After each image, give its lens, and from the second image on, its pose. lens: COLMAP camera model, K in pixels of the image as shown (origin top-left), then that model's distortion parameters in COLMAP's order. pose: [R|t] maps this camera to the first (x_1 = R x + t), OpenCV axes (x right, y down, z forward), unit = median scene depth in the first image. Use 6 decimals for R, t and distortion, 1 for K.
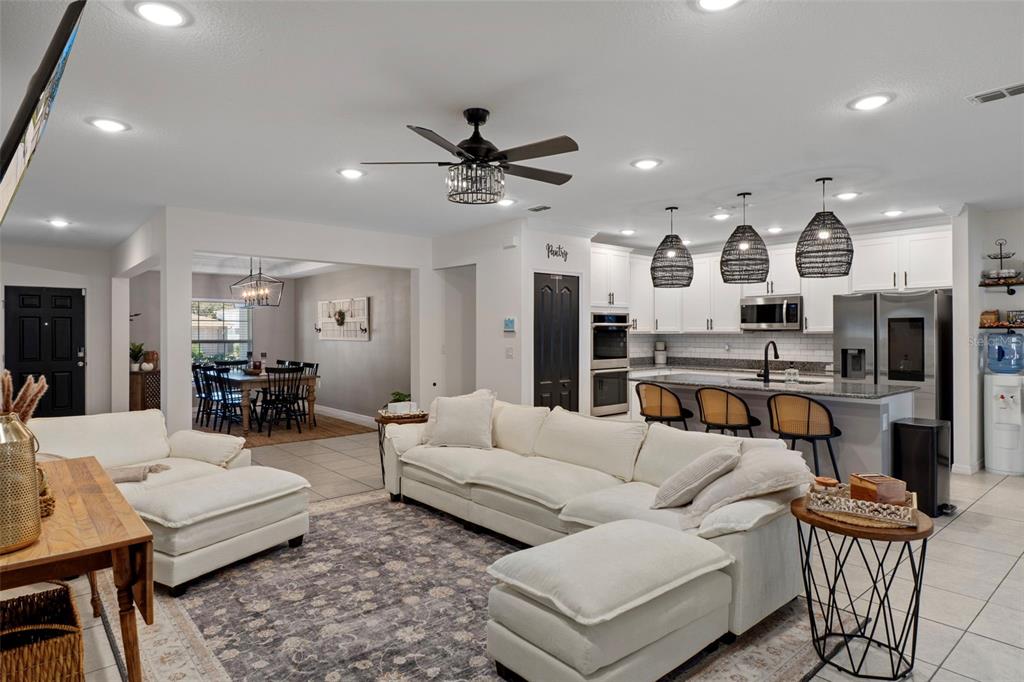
lens RADIAL K [[576.2, 0, 510.7], [0, 576.2, 327.8], [0, 0, 1]] dist [0.002492, 0.000538]
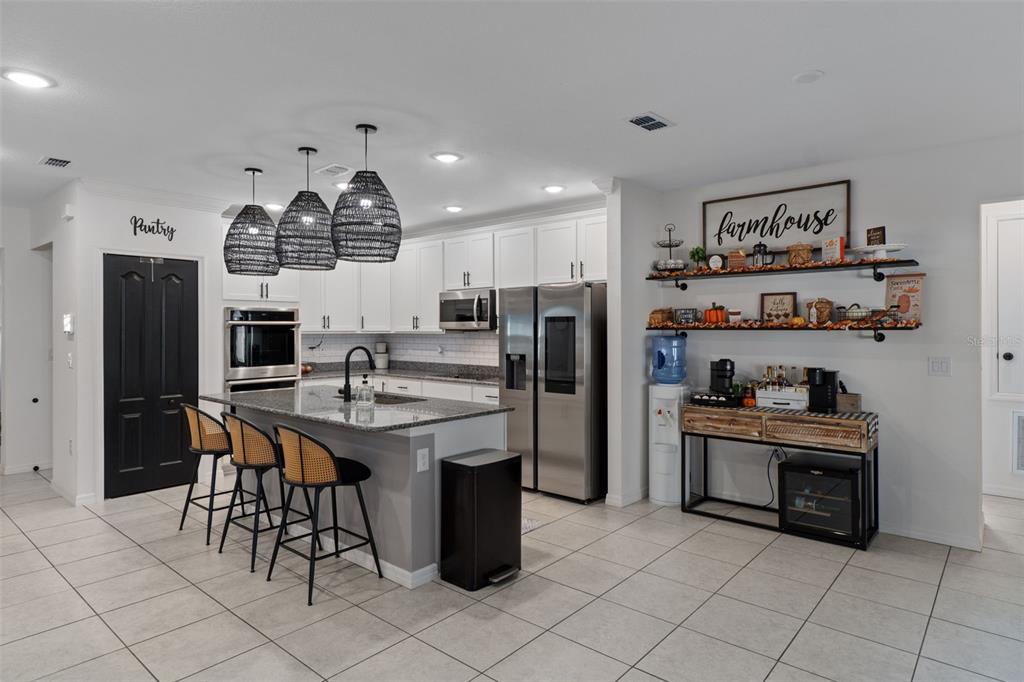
lens RADIAL K [[576.2, 0, 510.7], [0, 576.2, 327.8], [0, 0, 1]] dist [0.002492, 0.000538]
pose [[0.989918, 0.001870, 0.141630, 0.449825], [-0.002928, 0.999969, 0.007263, -0.006321], [-0.141613, -0.007605, 0.989893, 0.179321]]
